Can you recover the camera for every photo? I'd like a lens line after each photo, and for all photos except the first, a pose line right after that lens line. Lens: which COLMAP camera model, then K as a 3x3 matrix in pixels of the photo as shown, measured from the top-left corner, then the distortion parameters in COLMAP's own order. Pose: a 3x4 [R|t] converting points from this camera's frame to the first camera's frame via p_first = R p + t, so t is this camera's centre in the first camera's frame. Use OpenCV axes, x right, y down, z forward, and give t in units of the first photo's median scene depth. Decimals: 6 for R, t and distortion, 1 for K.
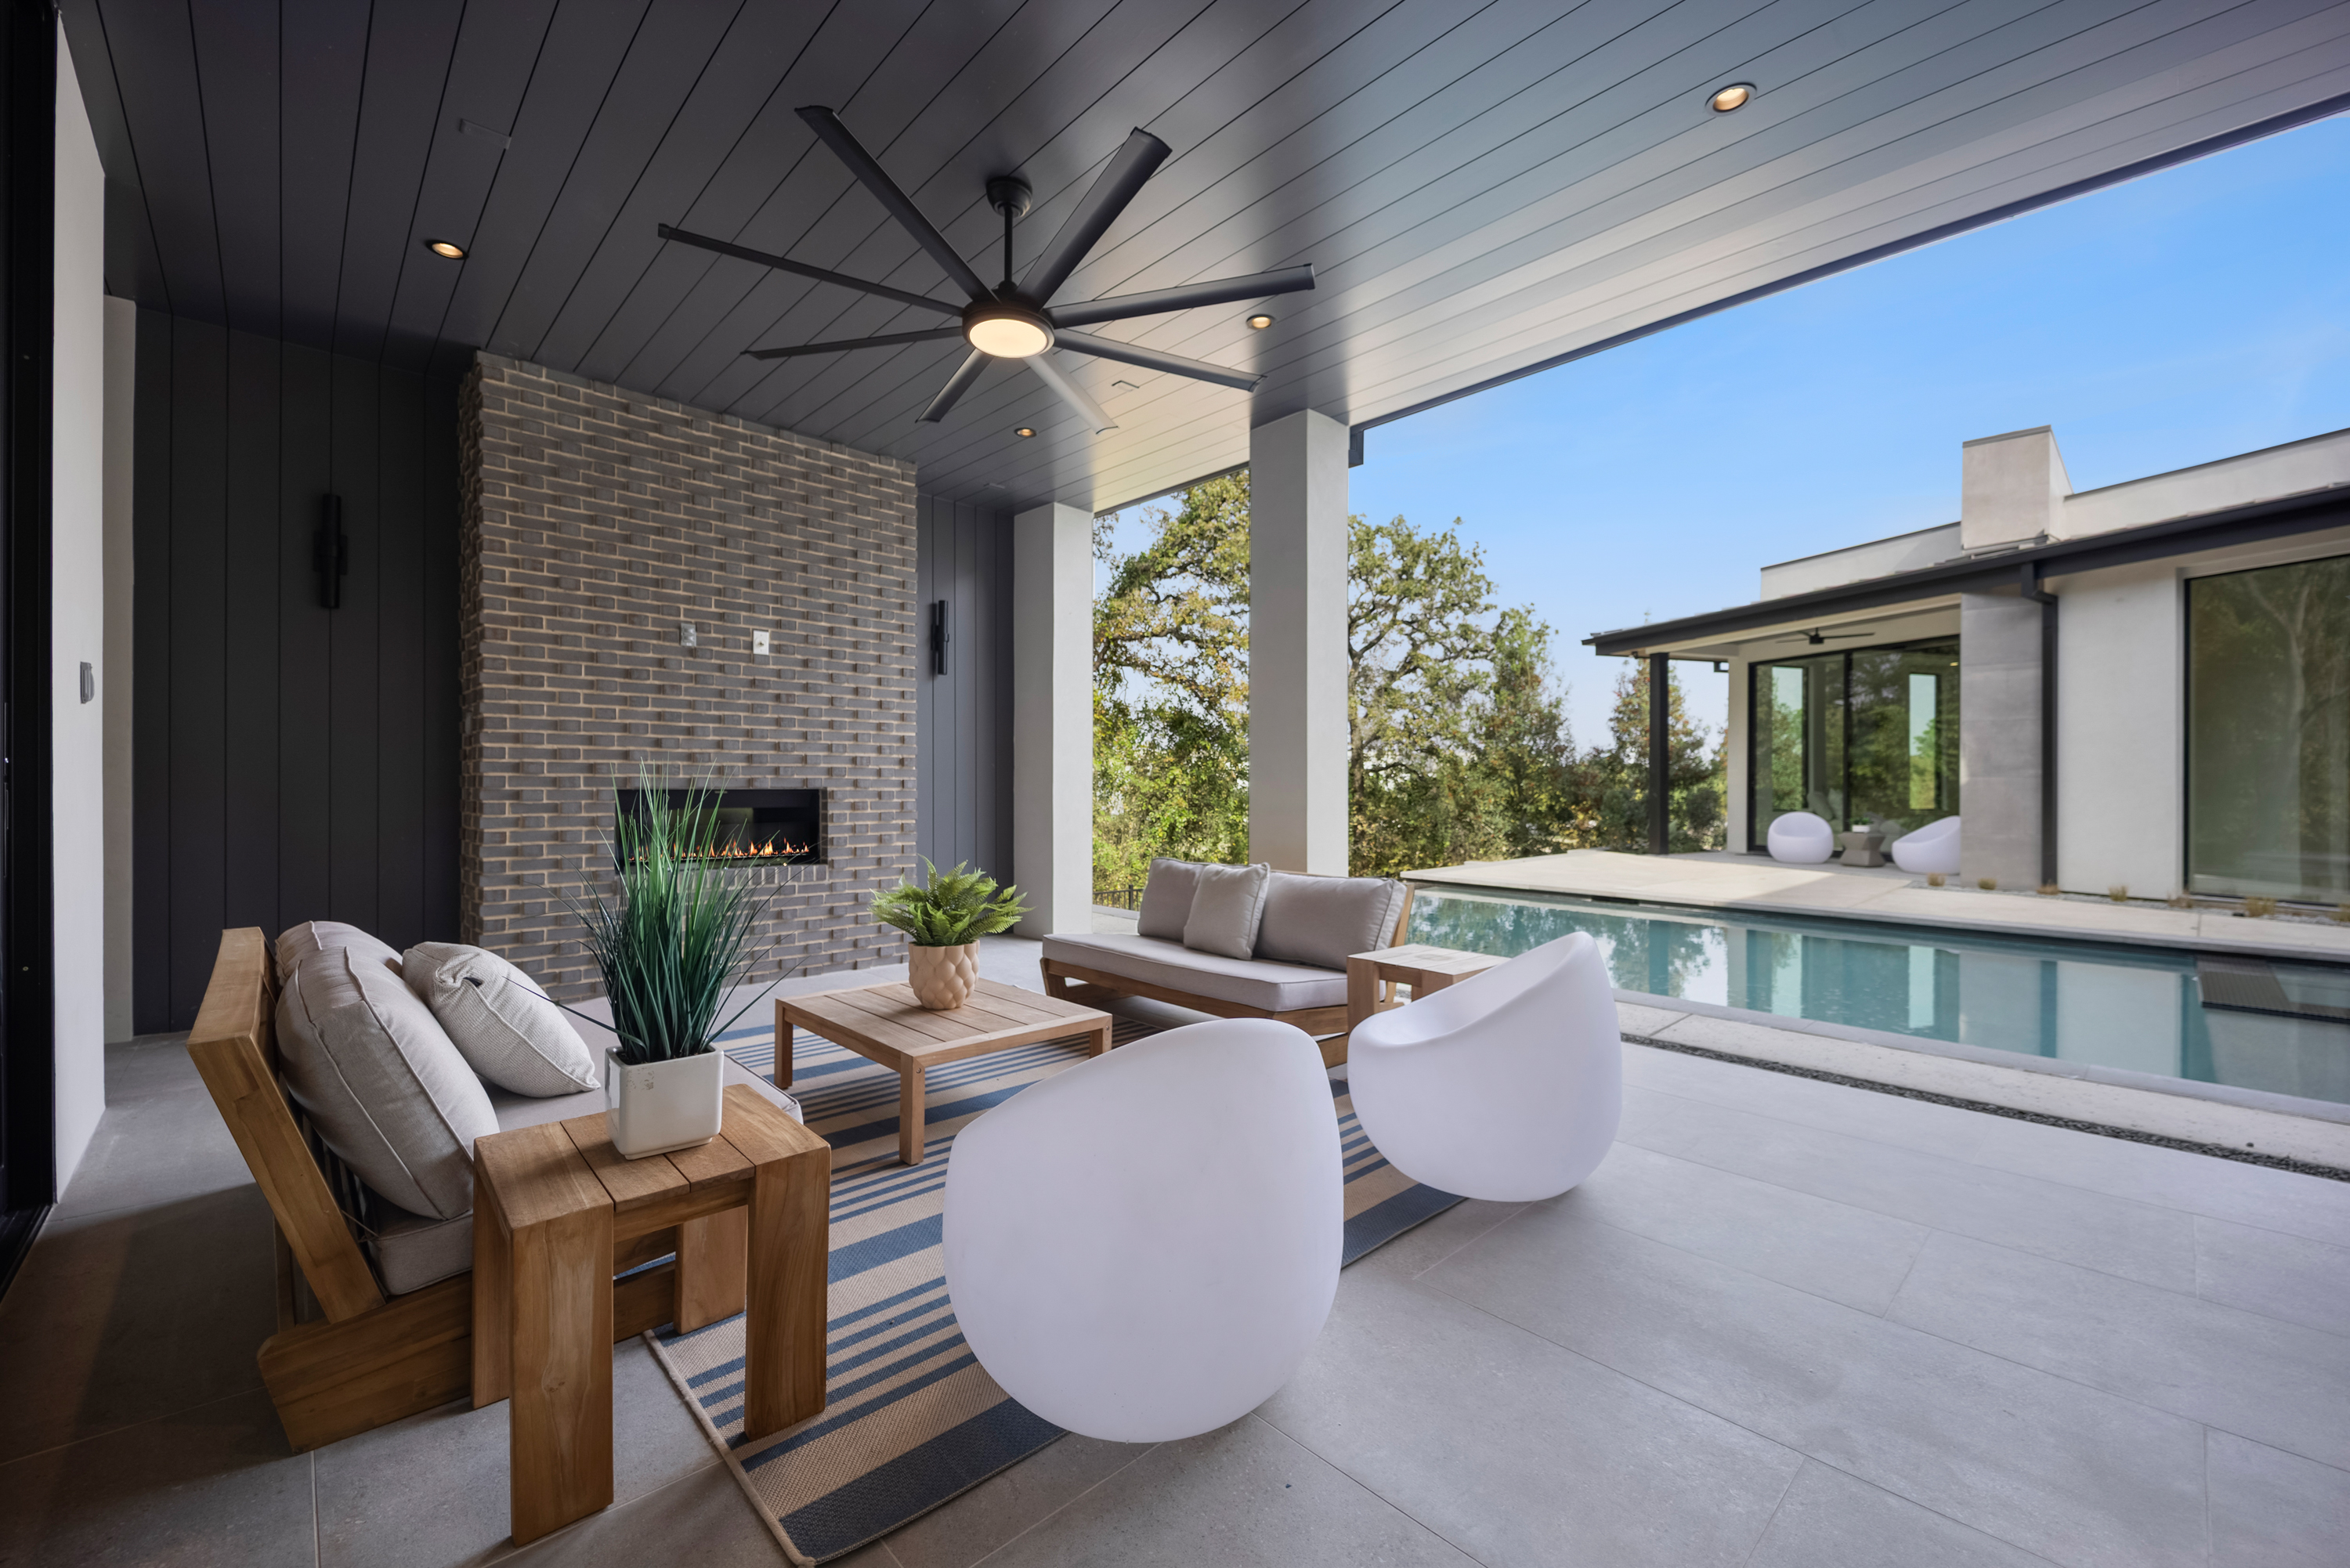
lens RADIAL K [[942.5, 0, 1183.0], [0, 942.5, 777.4], [0, 0, 1]] dist [0.013672, -0.005492]
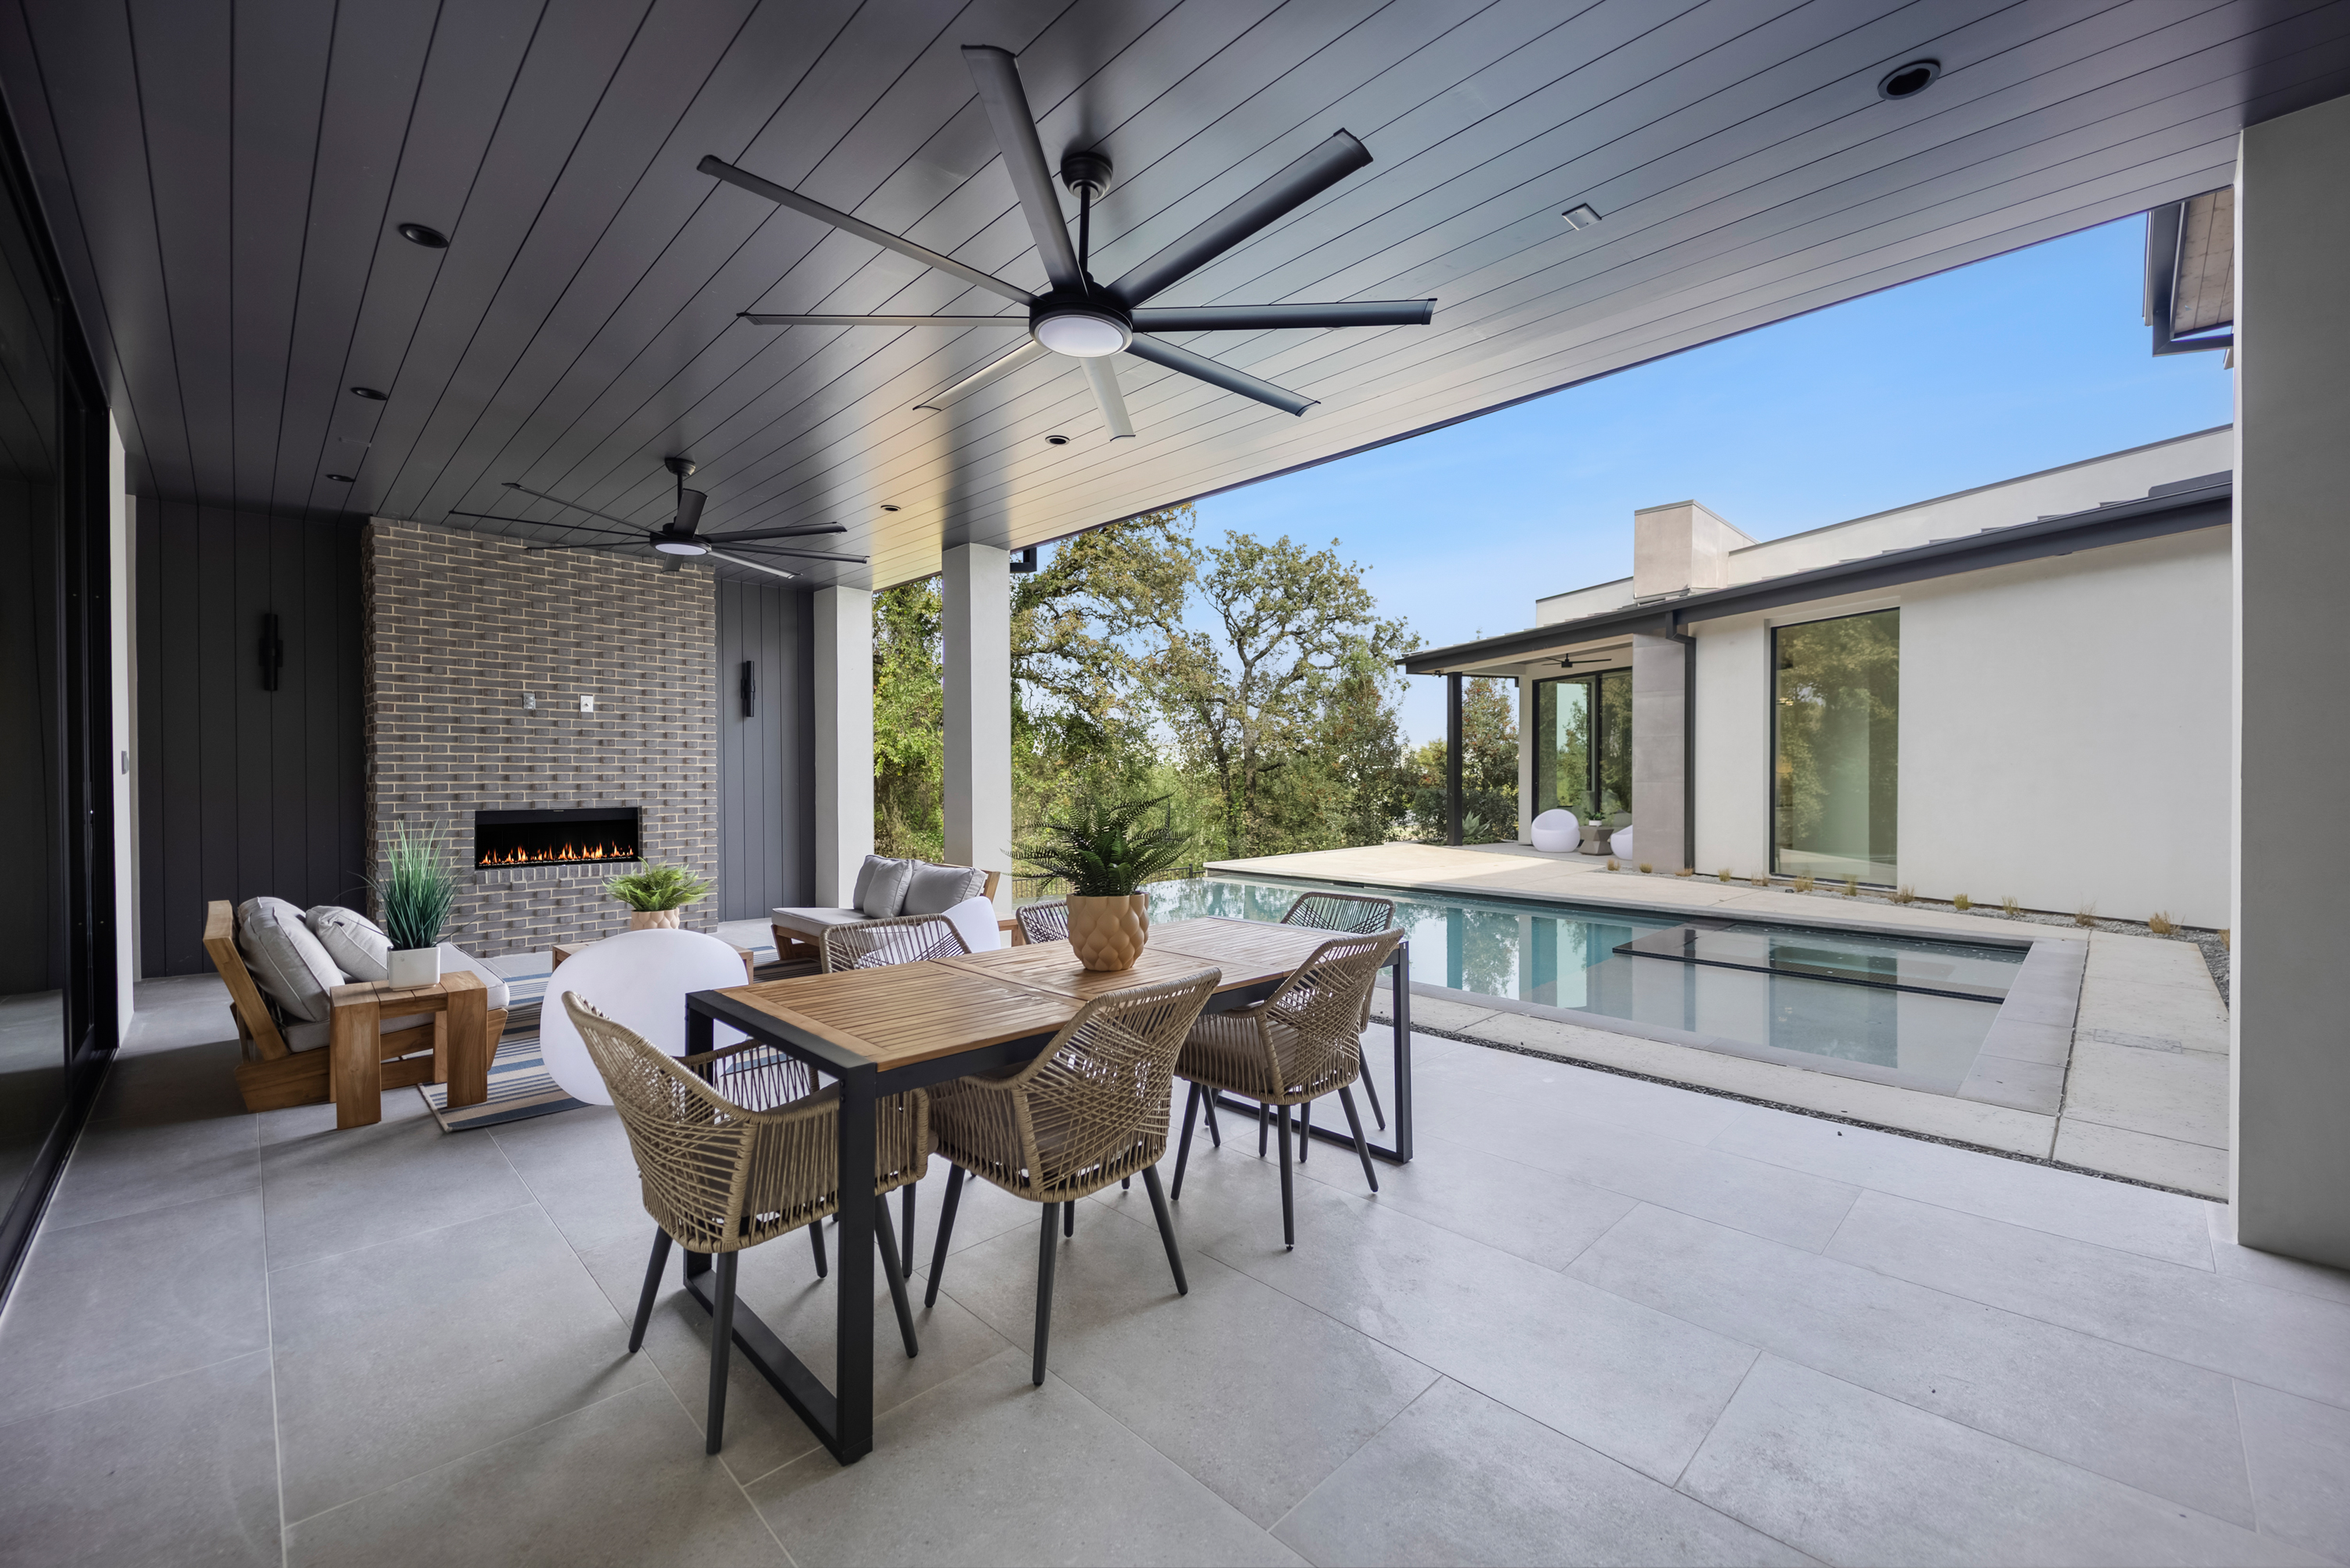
lens RADIAL K [[942.5, 0, 1179.6], [0, 942.5, 776.1], [0, 0, 1]] dist [0.013672, -0.005492]
pose [[0.999715, -0.005521, 0.023206, 0.392345], [0.005361, 0.999961, 0.006972, -0.040244], [-0.023244, -0.006845, 0.999706, -0.417308]]
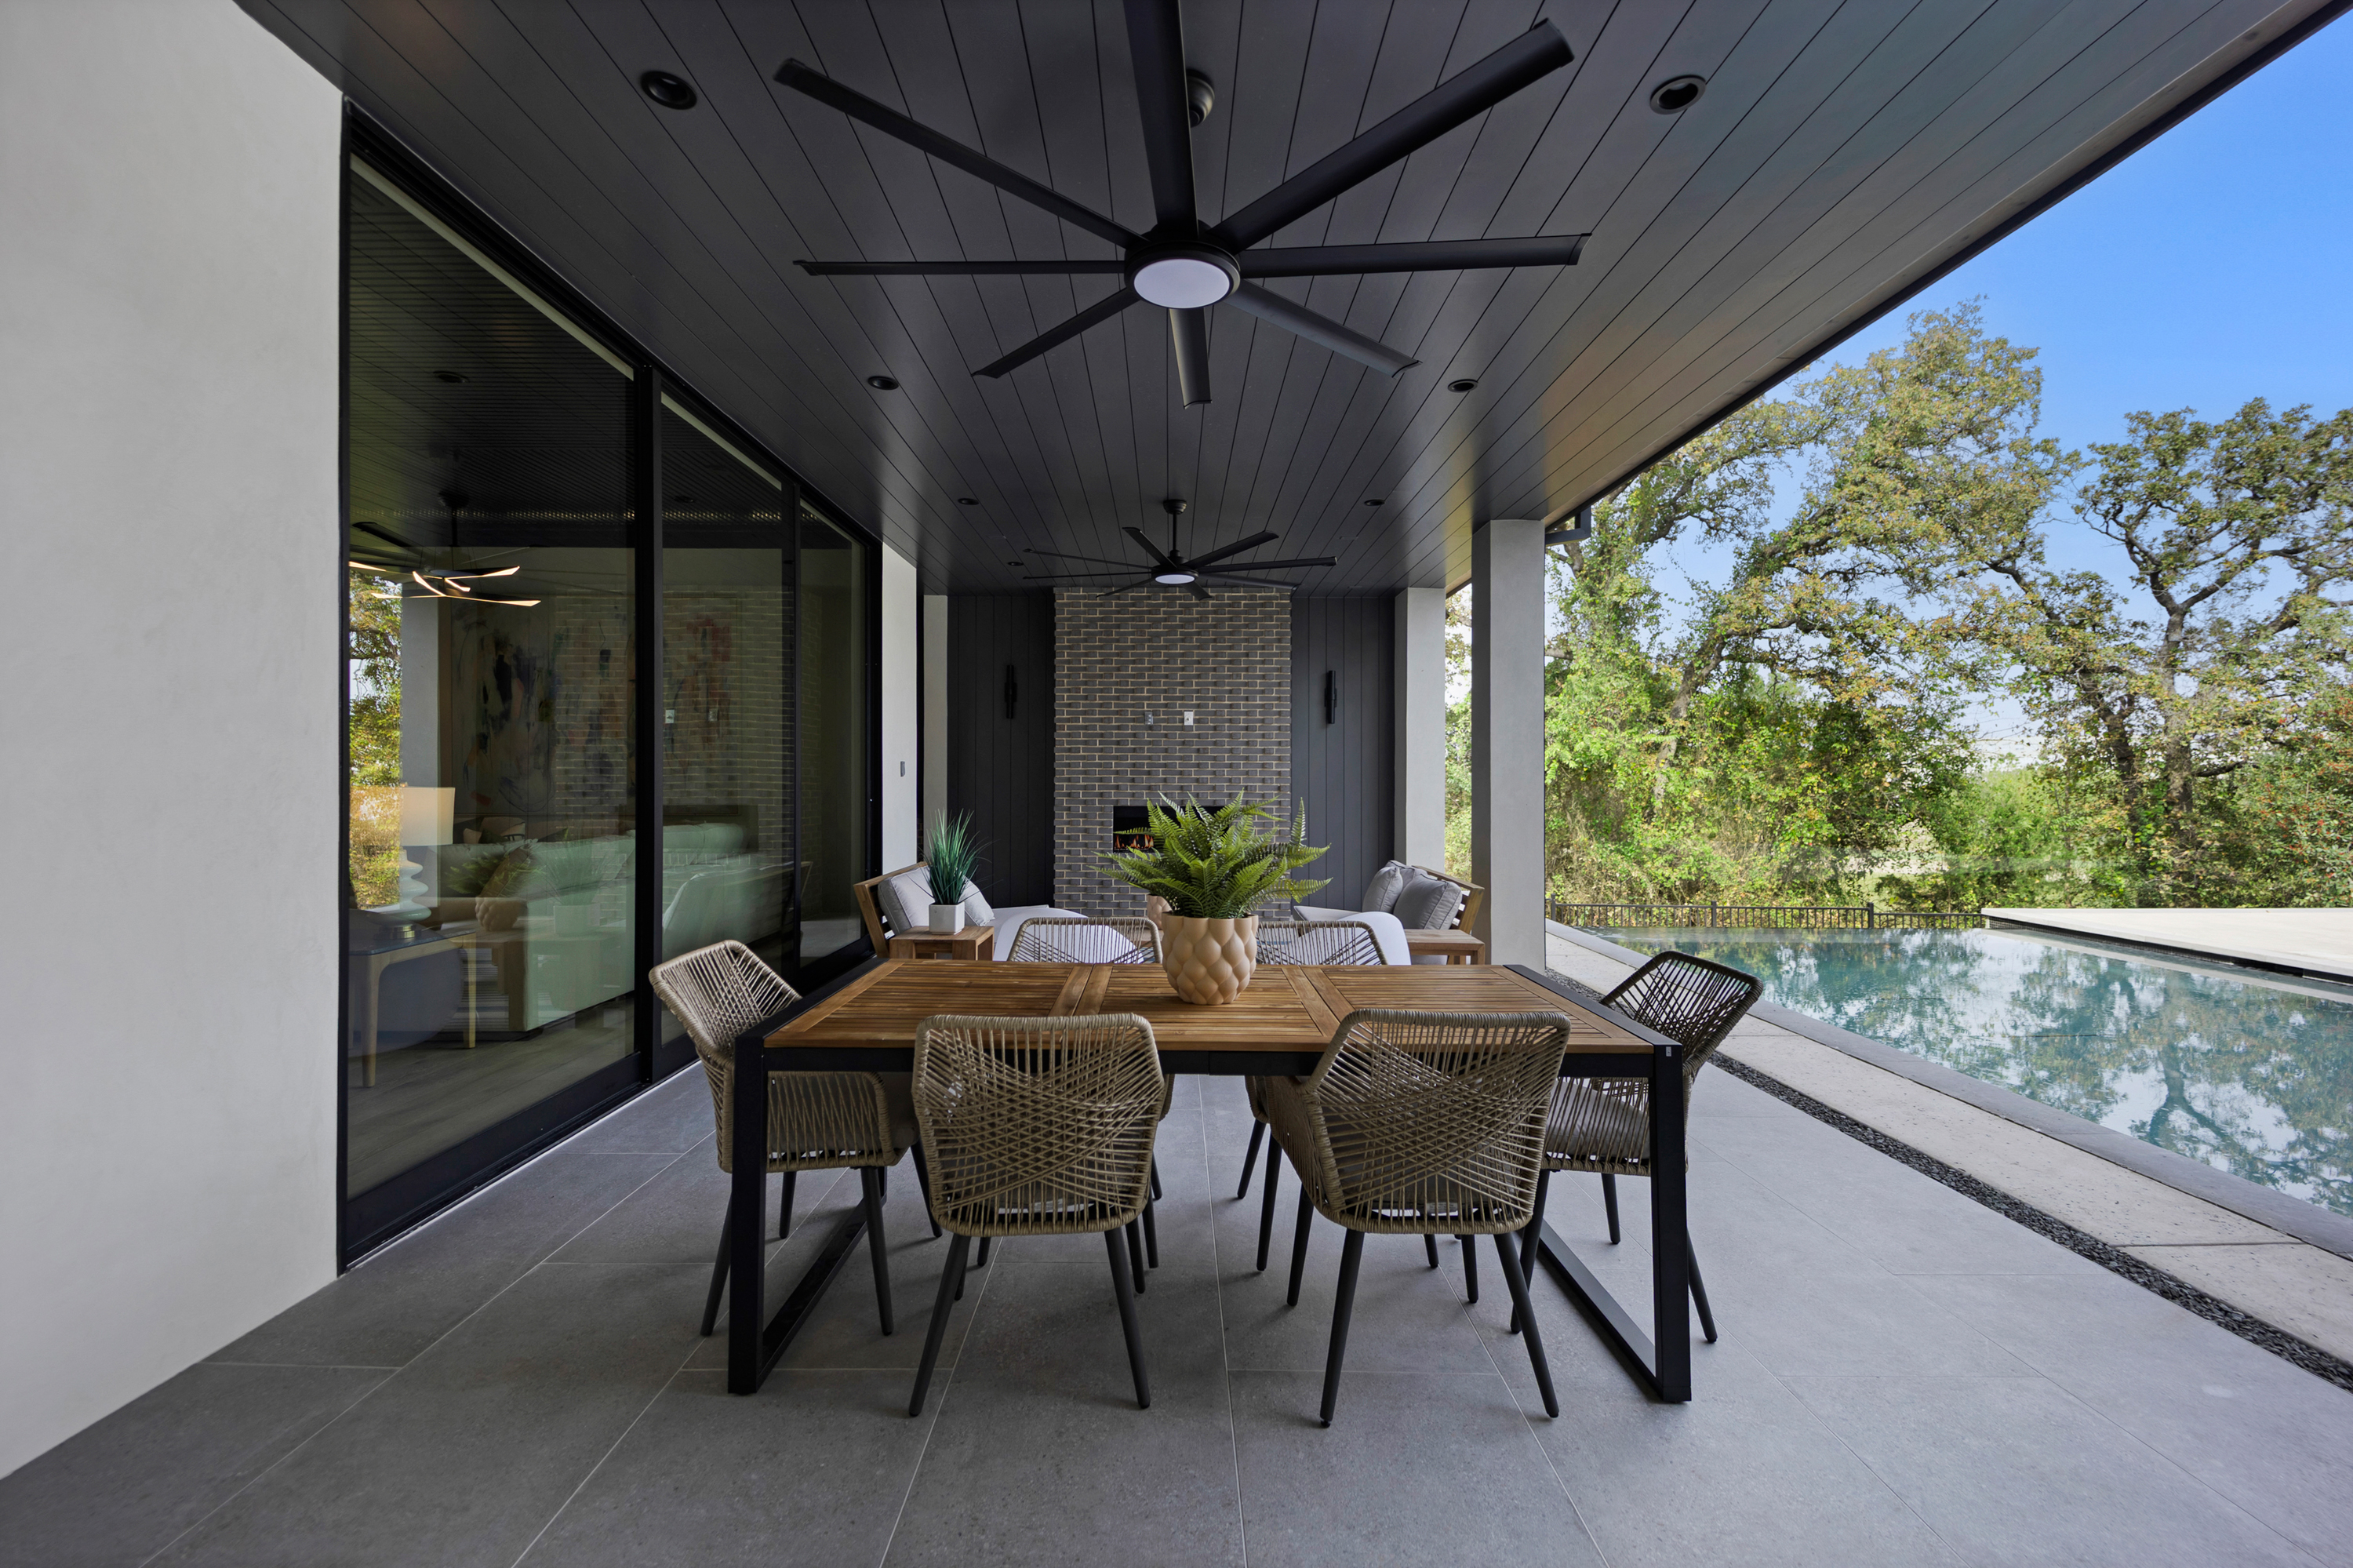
lens RADIAL K [[943.8, 0, 1152.0], [0, 943.8, 786.2], [0, 0, 1]] dist [0.013672, -0.005492]
pose [[0.715798, 0.004077, -0.698295, 0.662028], [0.003897, 0.999944, 0.009834, -0.038609], [0.698296, -0.009761, 0.715743, -0.237247]]
